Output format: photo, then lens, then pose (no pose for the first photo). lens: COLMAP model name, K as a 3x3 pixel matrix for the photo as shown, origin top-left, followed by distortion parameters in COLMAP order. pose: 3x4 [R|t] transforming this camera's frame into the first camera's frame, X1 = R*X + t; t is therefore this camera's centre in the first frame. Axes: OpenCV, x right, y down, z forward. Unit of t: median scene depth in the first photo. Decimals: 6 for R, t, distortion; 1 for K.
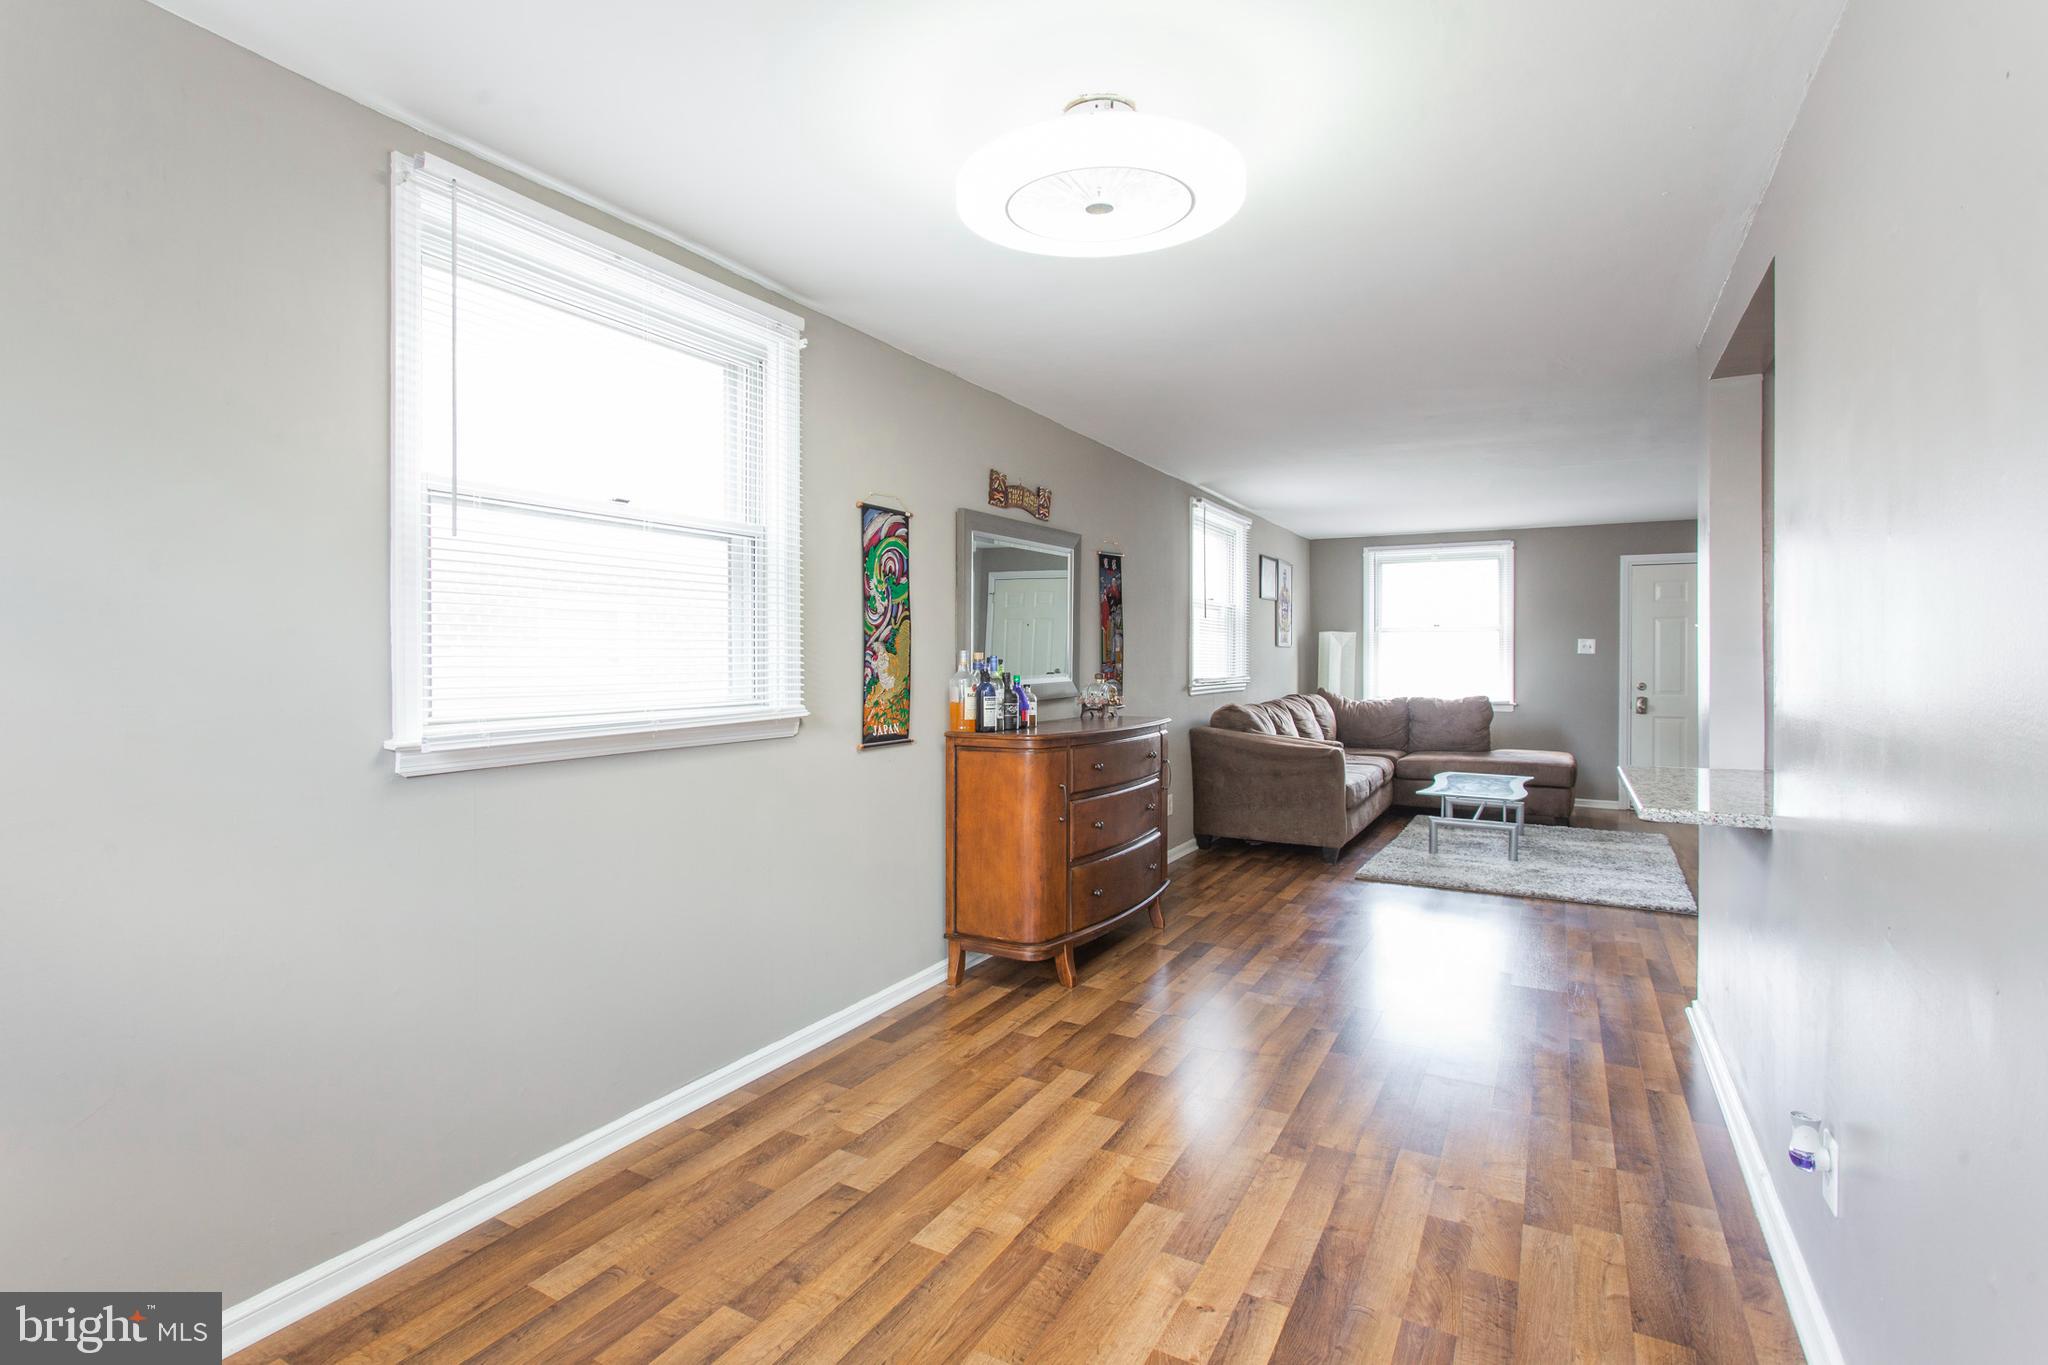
lens RADIAL K [[998.8, 0, 983.1], [0, 998.8, 665.9], [0, 0, 1]] dist [-0.016946, 0.008698]
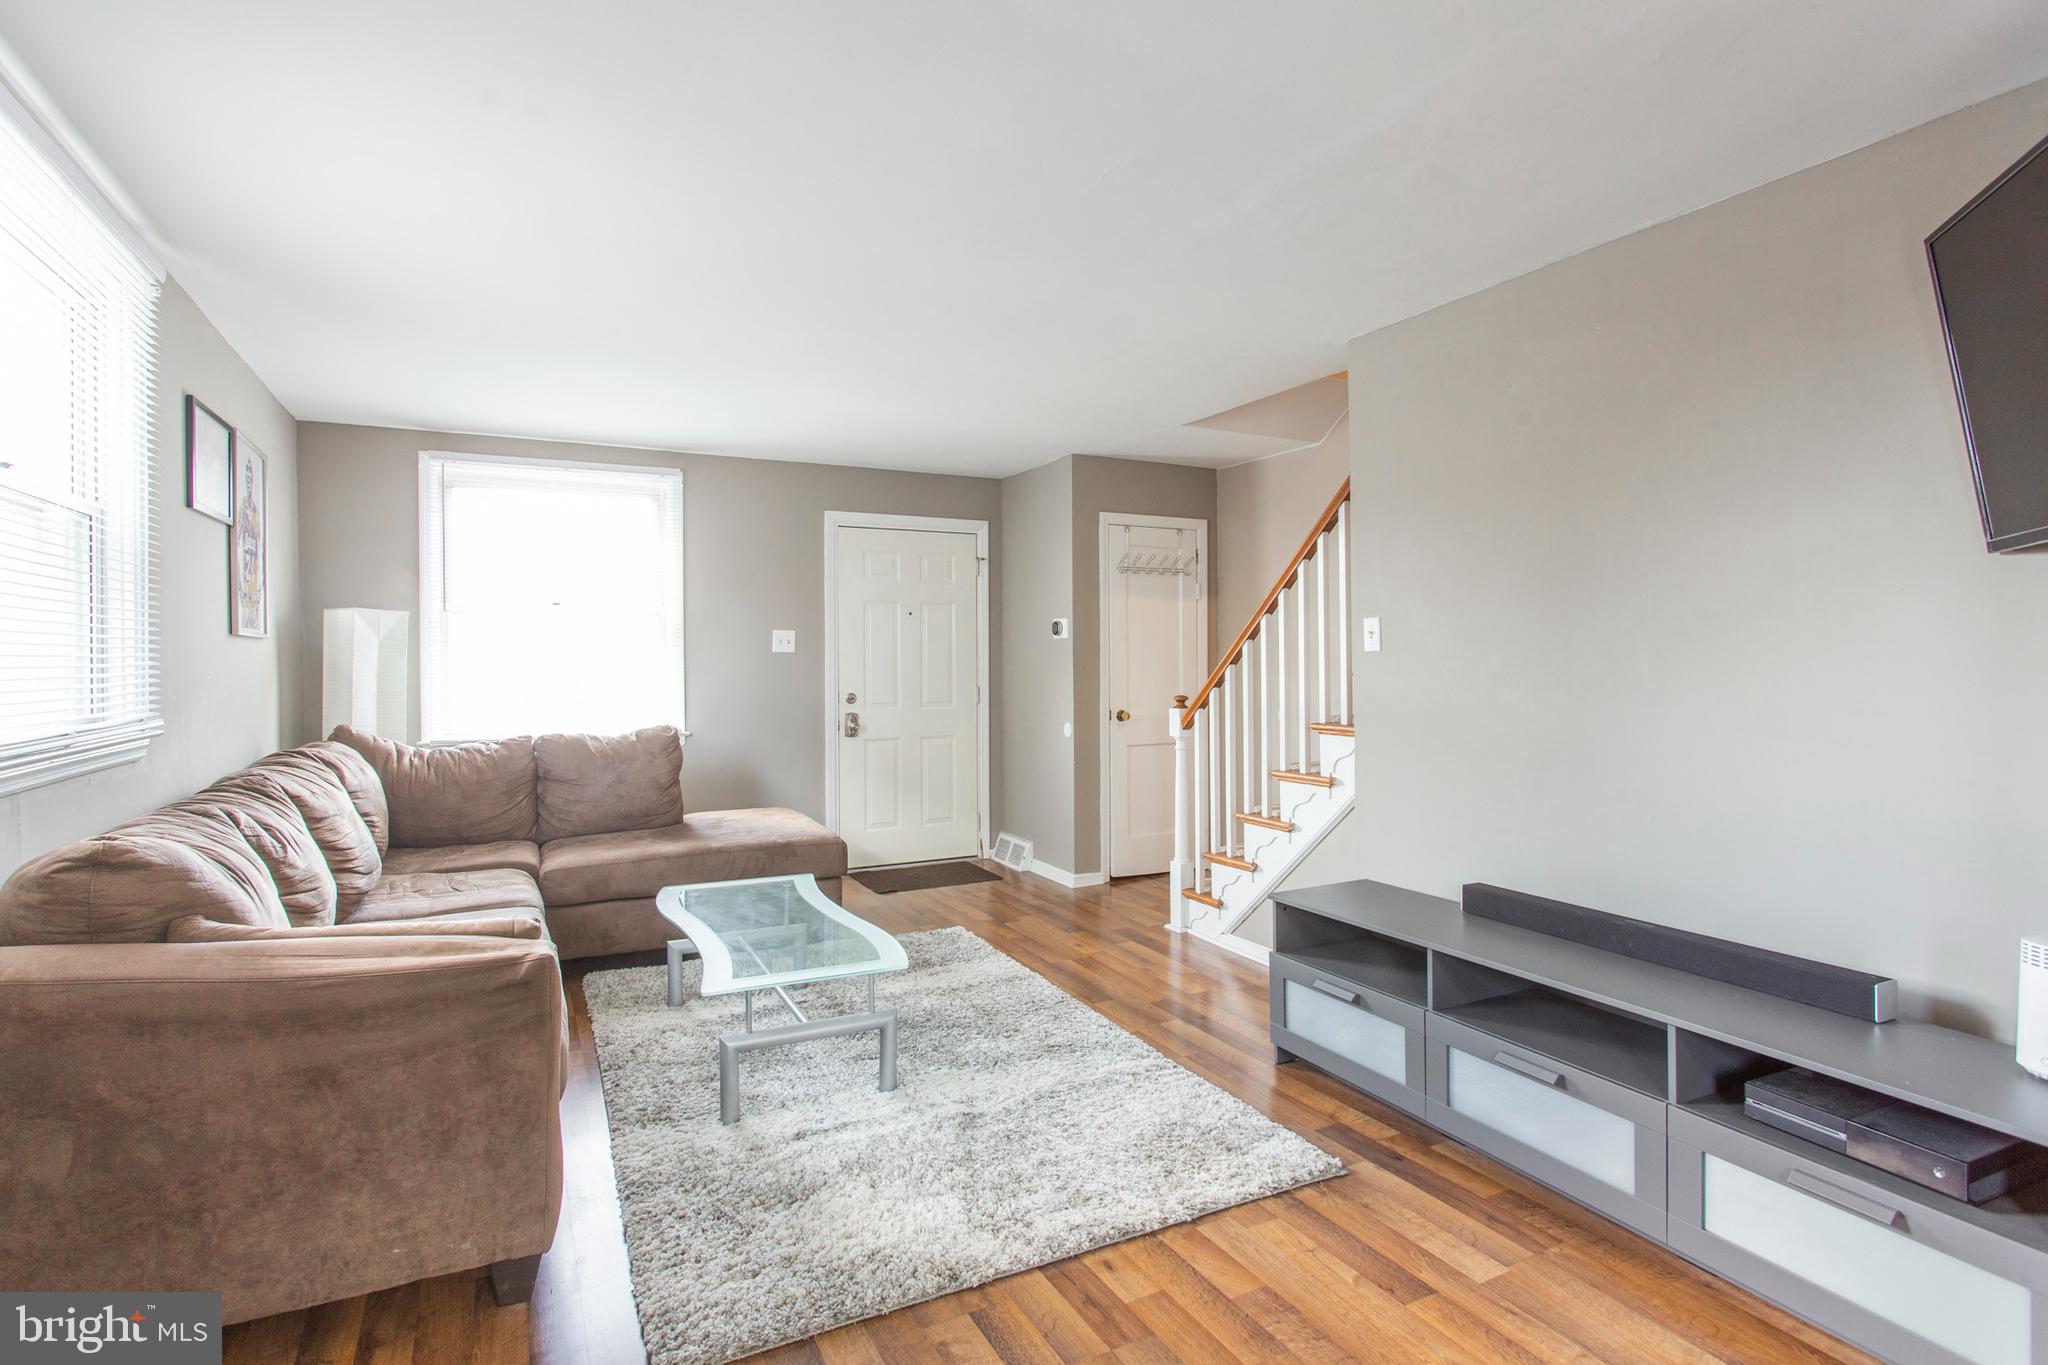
lens RADIAL K [[998.8, 0, 1015.1], [0, 998.8, 647.6], [0, 0, 1]] dist [-0.016946, 0.008698]
pose [[0.535493, 0.001874, 0.844538, 0.268505], [0.013355, 0.999854, -0.010687, -0.013135], [-0.844434, 0.017002, 0.535389, 1.125343]]
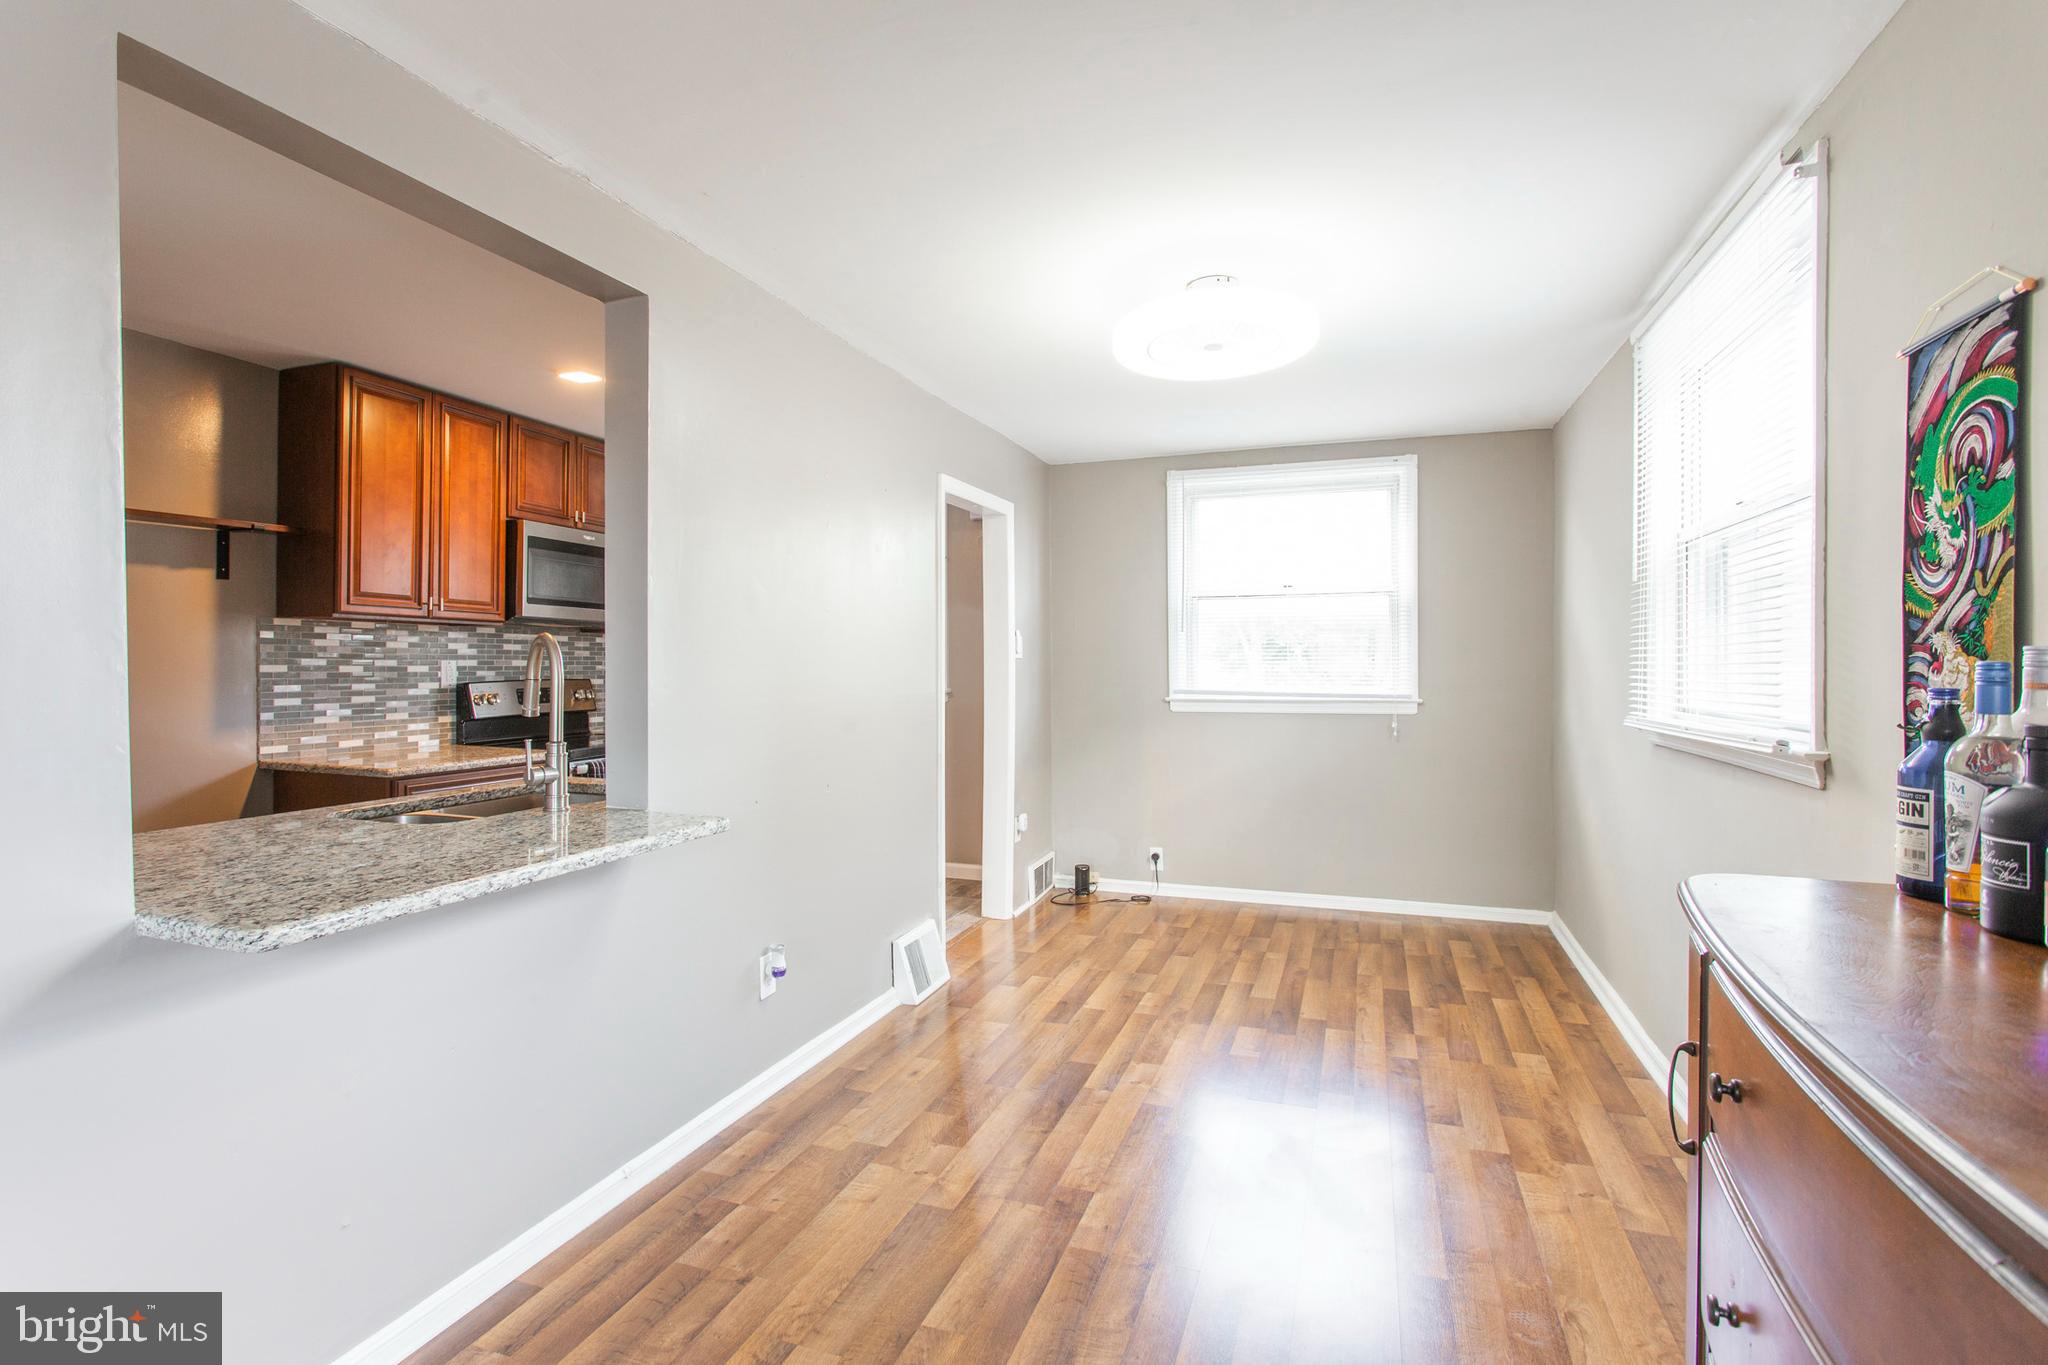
lens RADIAL K [[998.8, 0, 992.9], [0, 998.8, 668.0], [0, 0, 1]] dist [-0.016946, 0.008698]
pose [[-0.985587, 0.001269, -0.169164, 0.369415], [-0.001309, 0.999885, 0.015124, -0.013236], [0.169164, 0.015128, -0.985472, 1.298640]]
